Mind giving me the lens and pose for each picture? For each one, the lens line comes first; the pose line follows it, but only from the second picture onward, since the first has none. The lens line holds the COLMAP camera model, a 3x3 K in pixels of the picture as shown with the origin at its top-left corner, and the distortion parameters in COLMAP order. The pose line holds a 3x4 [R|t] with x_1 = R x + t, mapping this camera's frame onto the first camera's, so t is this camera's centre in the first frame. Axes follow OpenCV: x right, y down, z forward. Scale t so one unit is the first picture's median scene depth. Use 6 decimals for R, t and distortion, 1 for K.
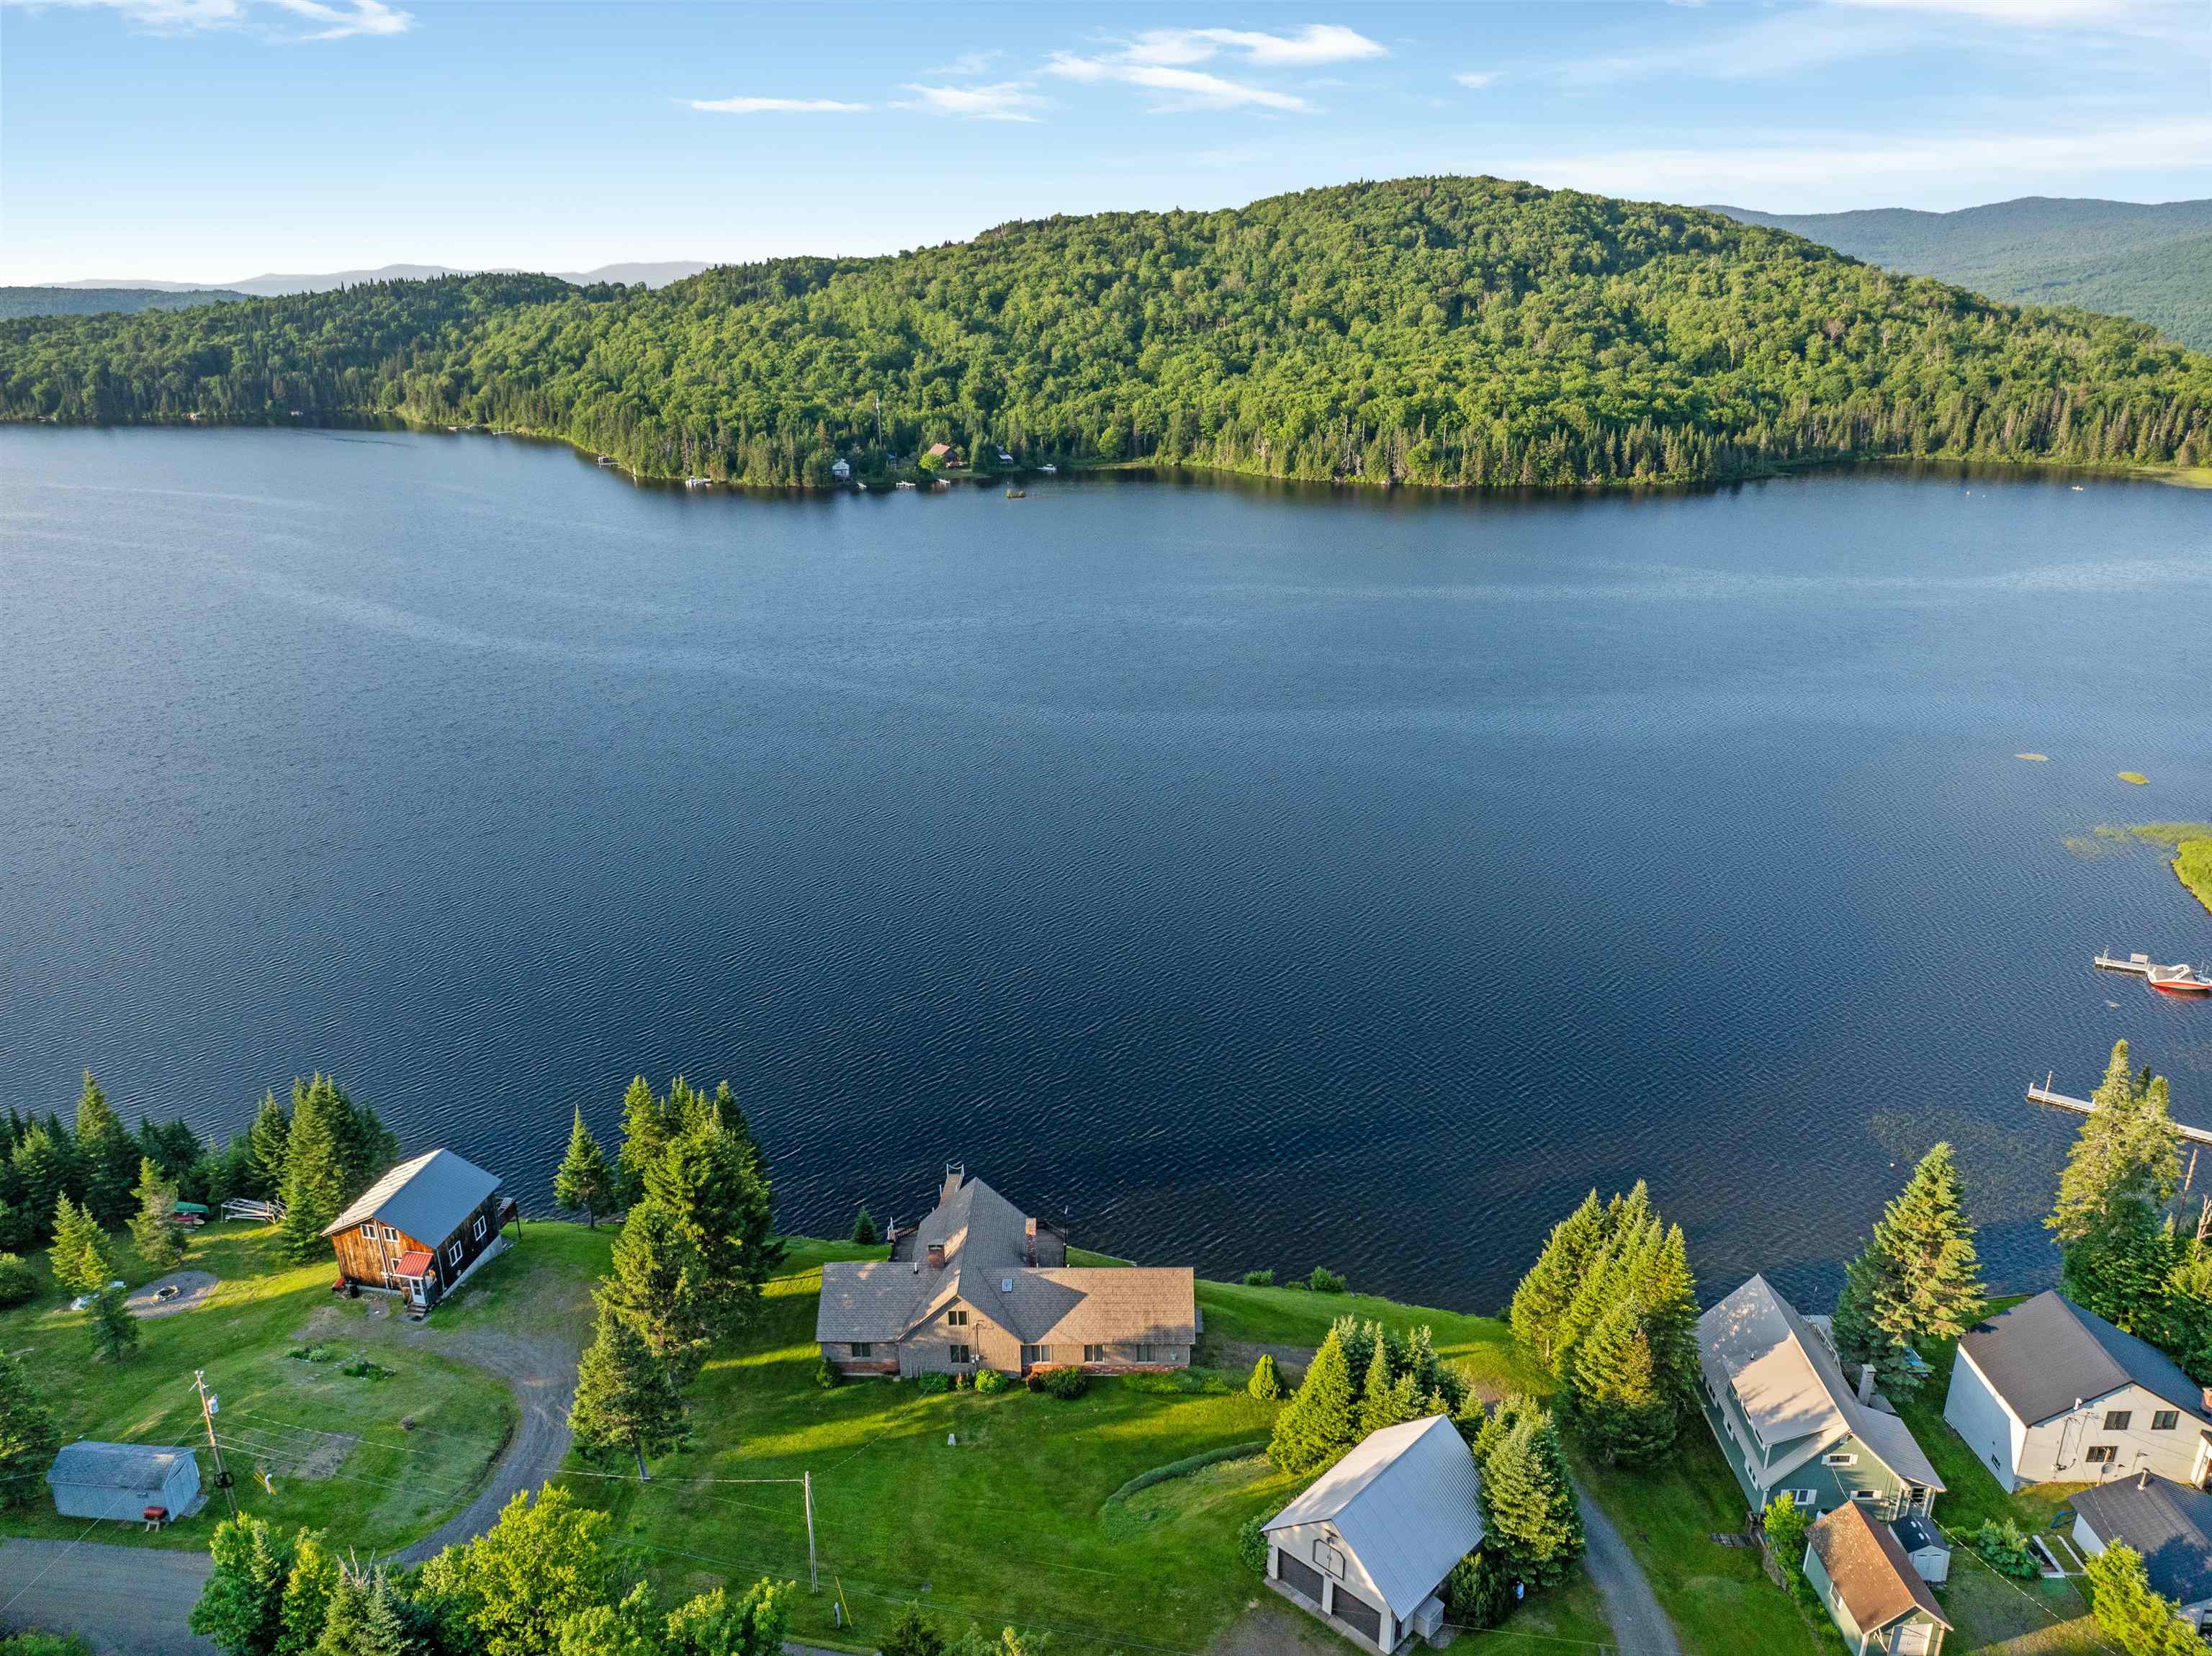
lens RADIAL K [[1548.7, 0, 1118.1], [0, 1548.7, 831.1], [0, 0, 1]] dist [-0.058560, 0.029117]
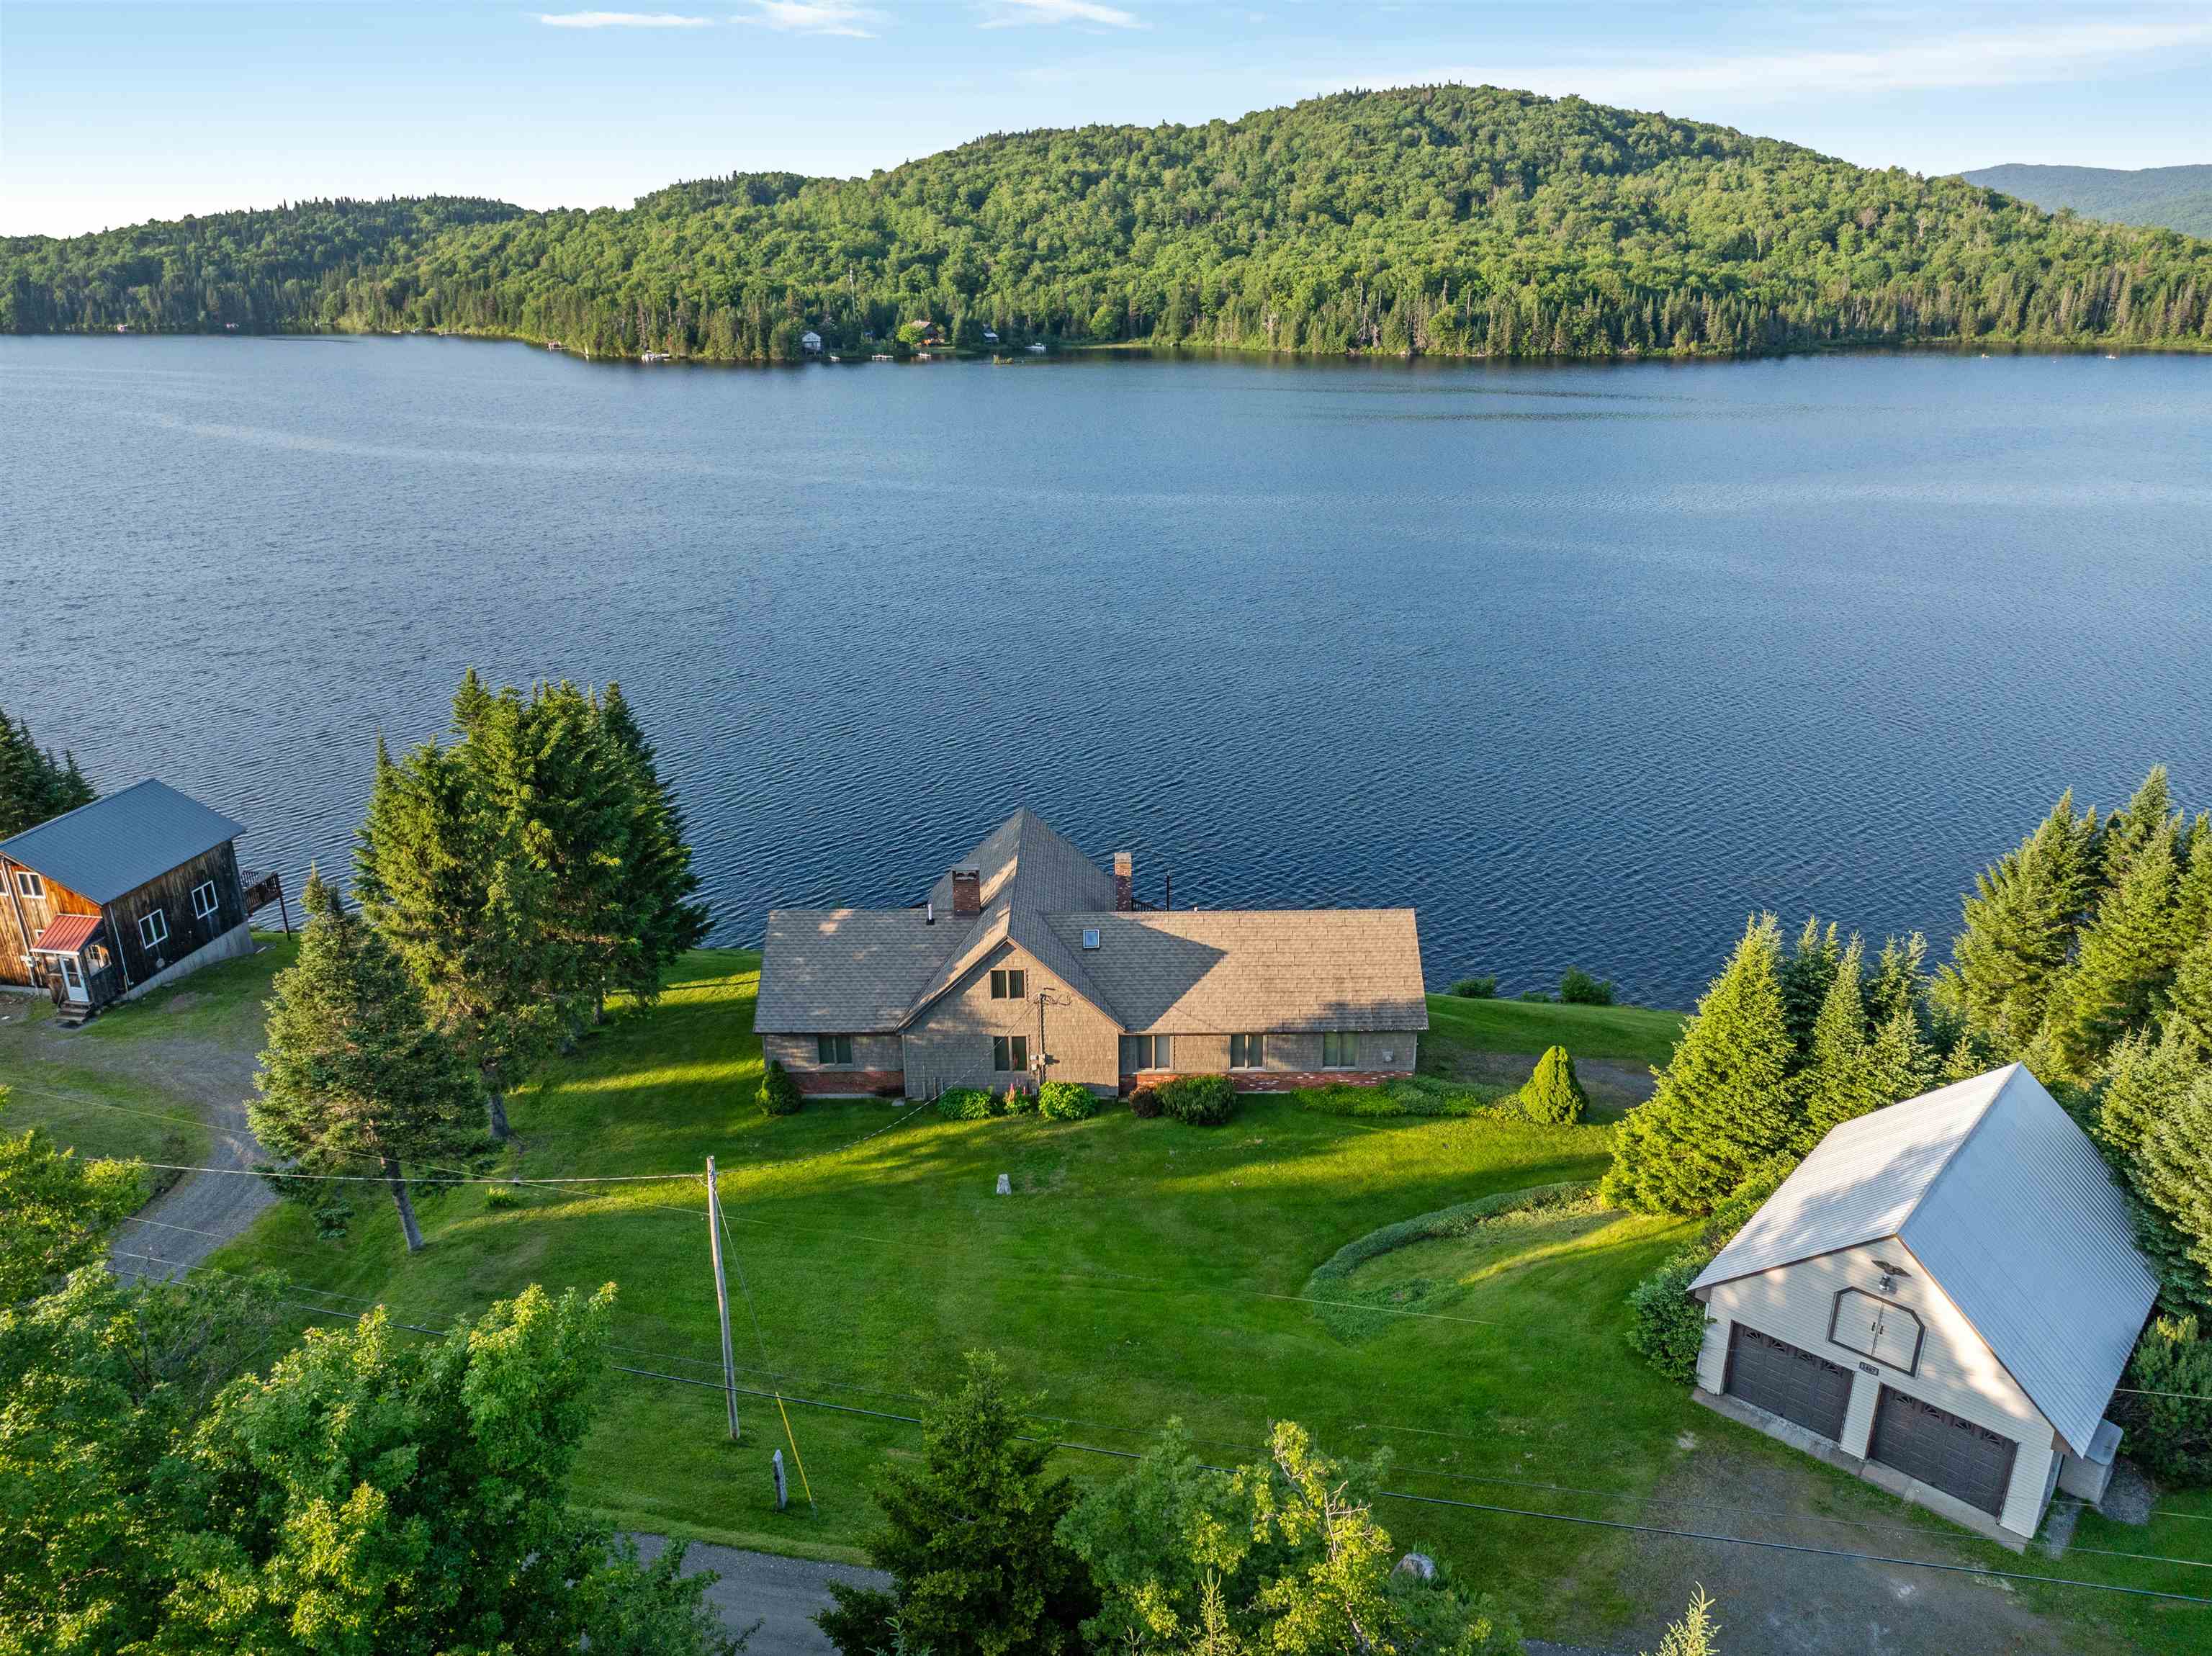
lens RADIAL K [[1554.1, 0, 1116.0], [0, 1554.1, 830.6], [0, 0, 1]] dist [-0.069420, 0.042684]
pose [[0.999892, -0.007056, 0.012880, -0.010332], [0.006893, 0.999896, 0.012674, 0.036614], [-0.012968, -0.012584, 0.999837, 0.063329]]
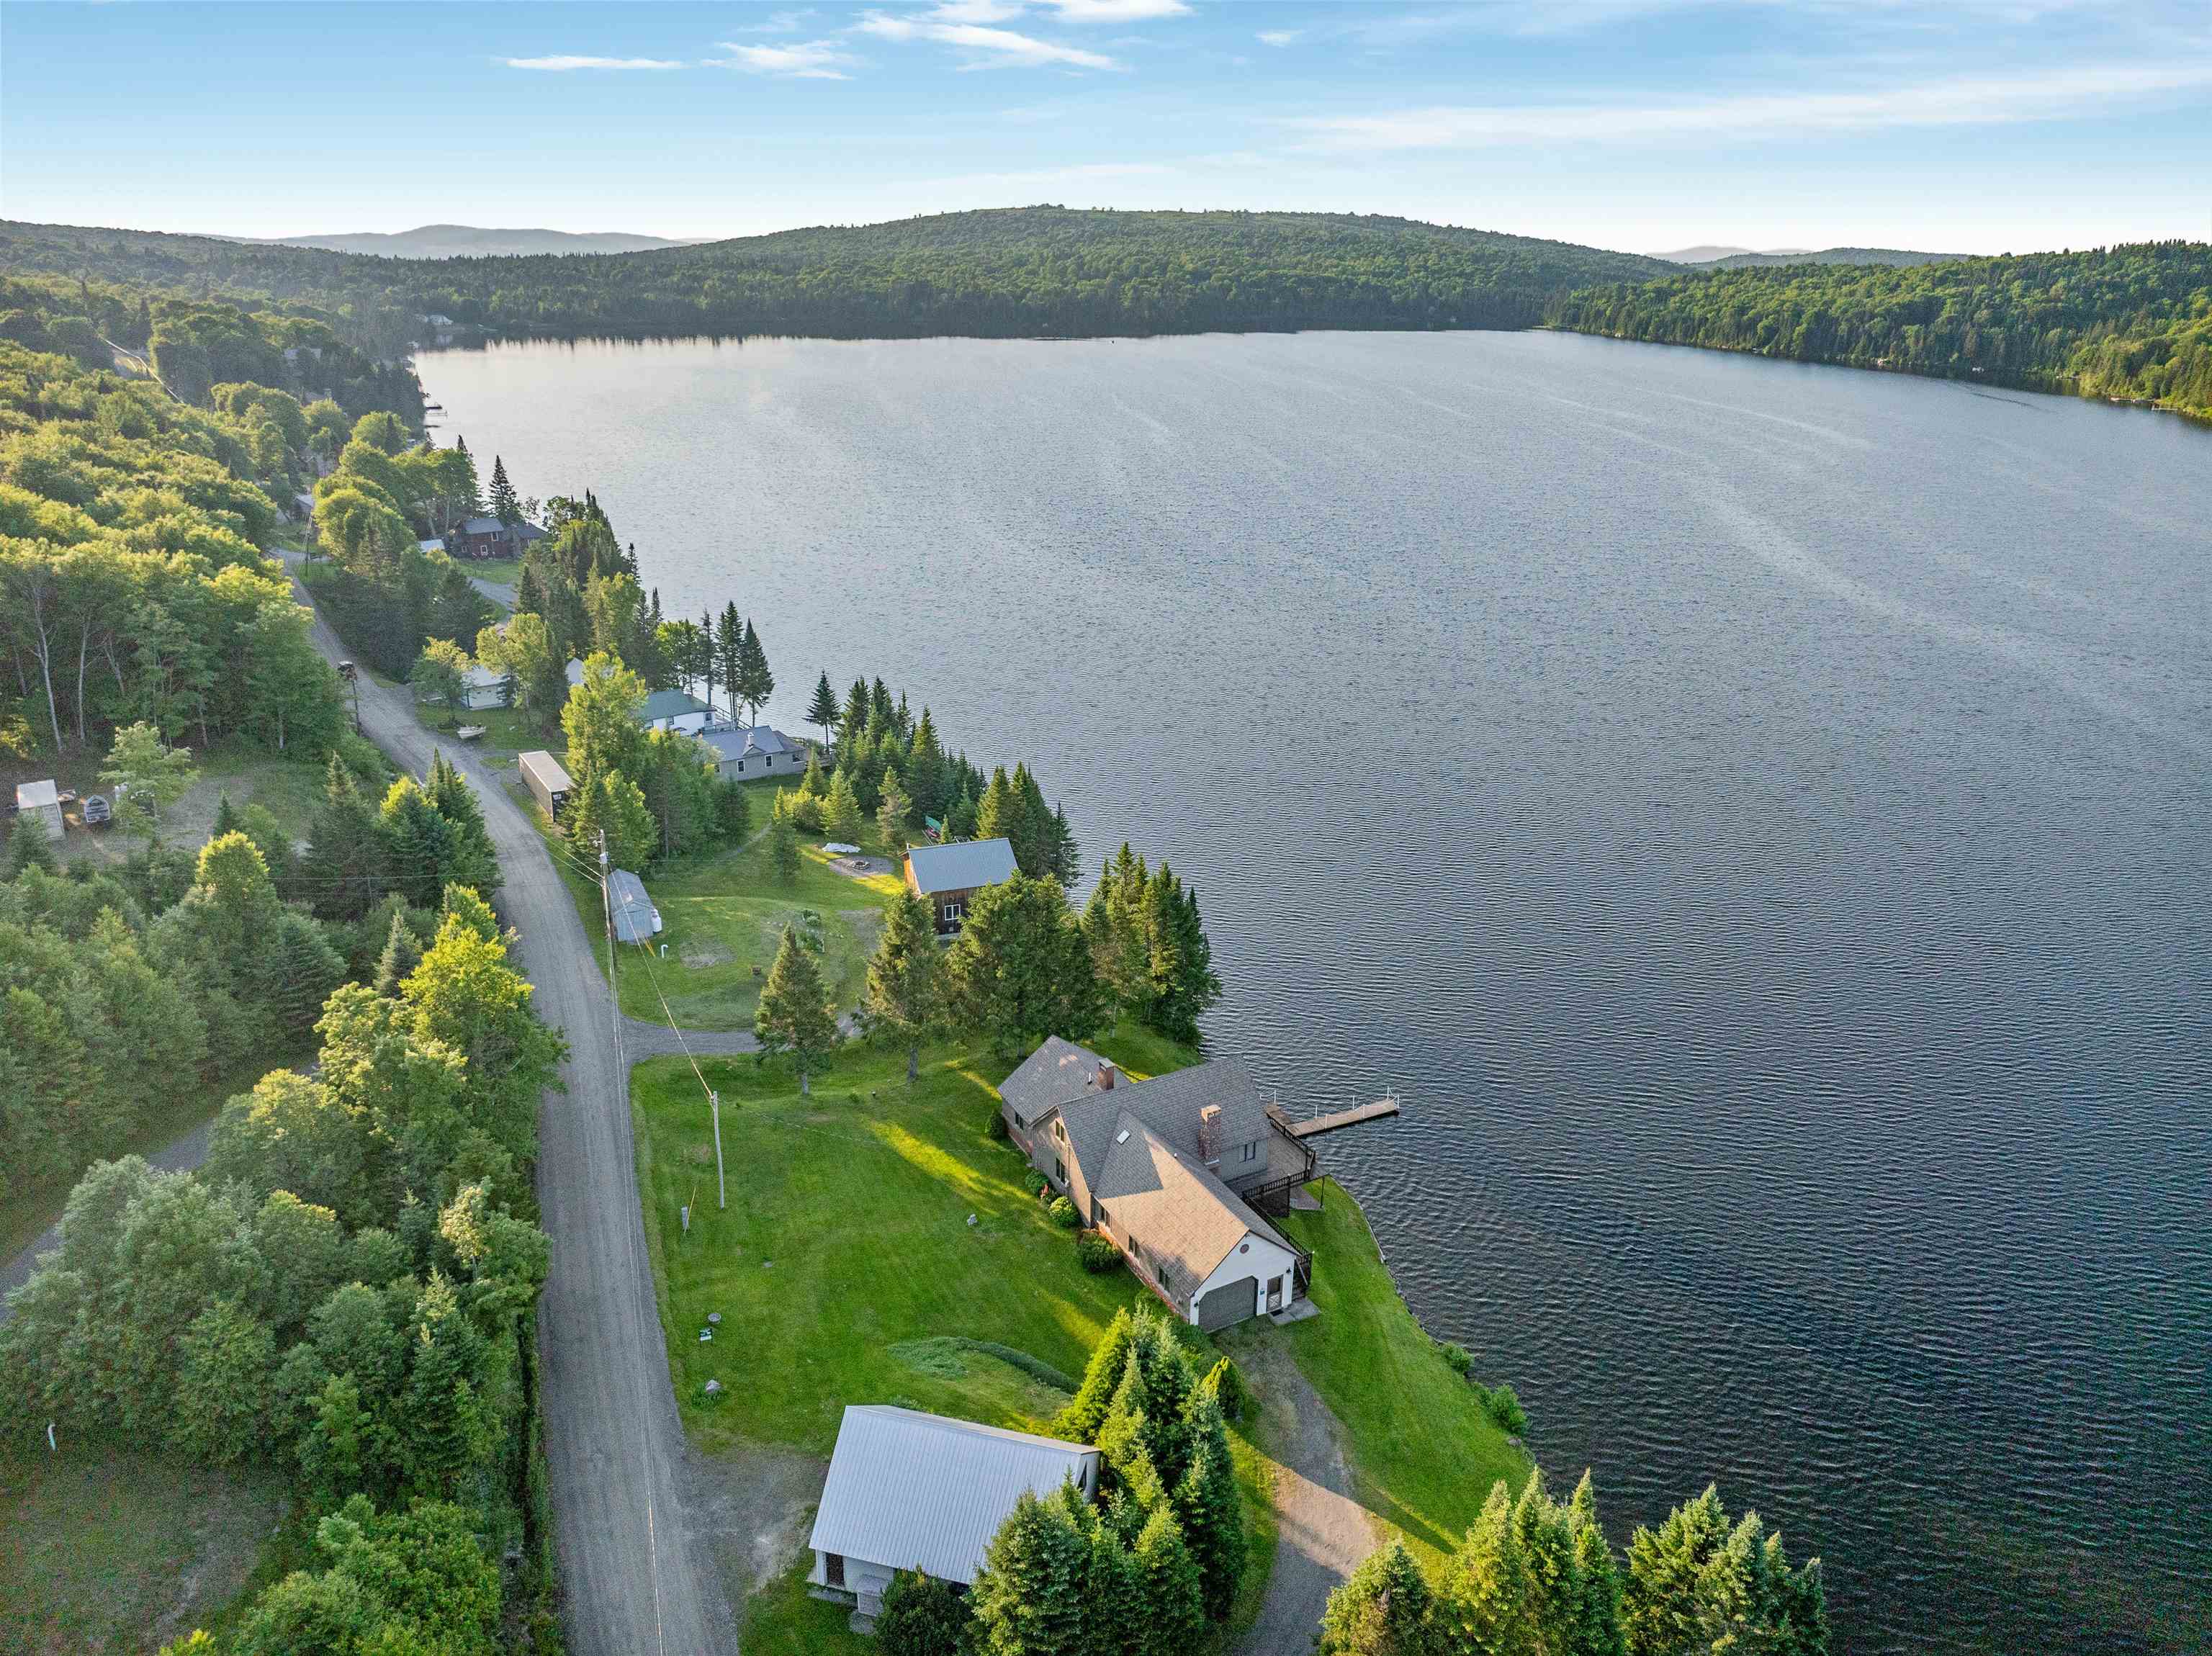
lens RADIAL K [[1554.1, 0, 1116.0], [0, 1554.1, 830.6], [0, 0, 1]] dist [-0.069420, 0.042684]
pose [[0.491359, 0.321575, -0.809417, 0.091623], [-0.309665, 0.933121, 0.182738, -0.006876], [0.814048, 0.160858, 0.558078, 0.065875]]
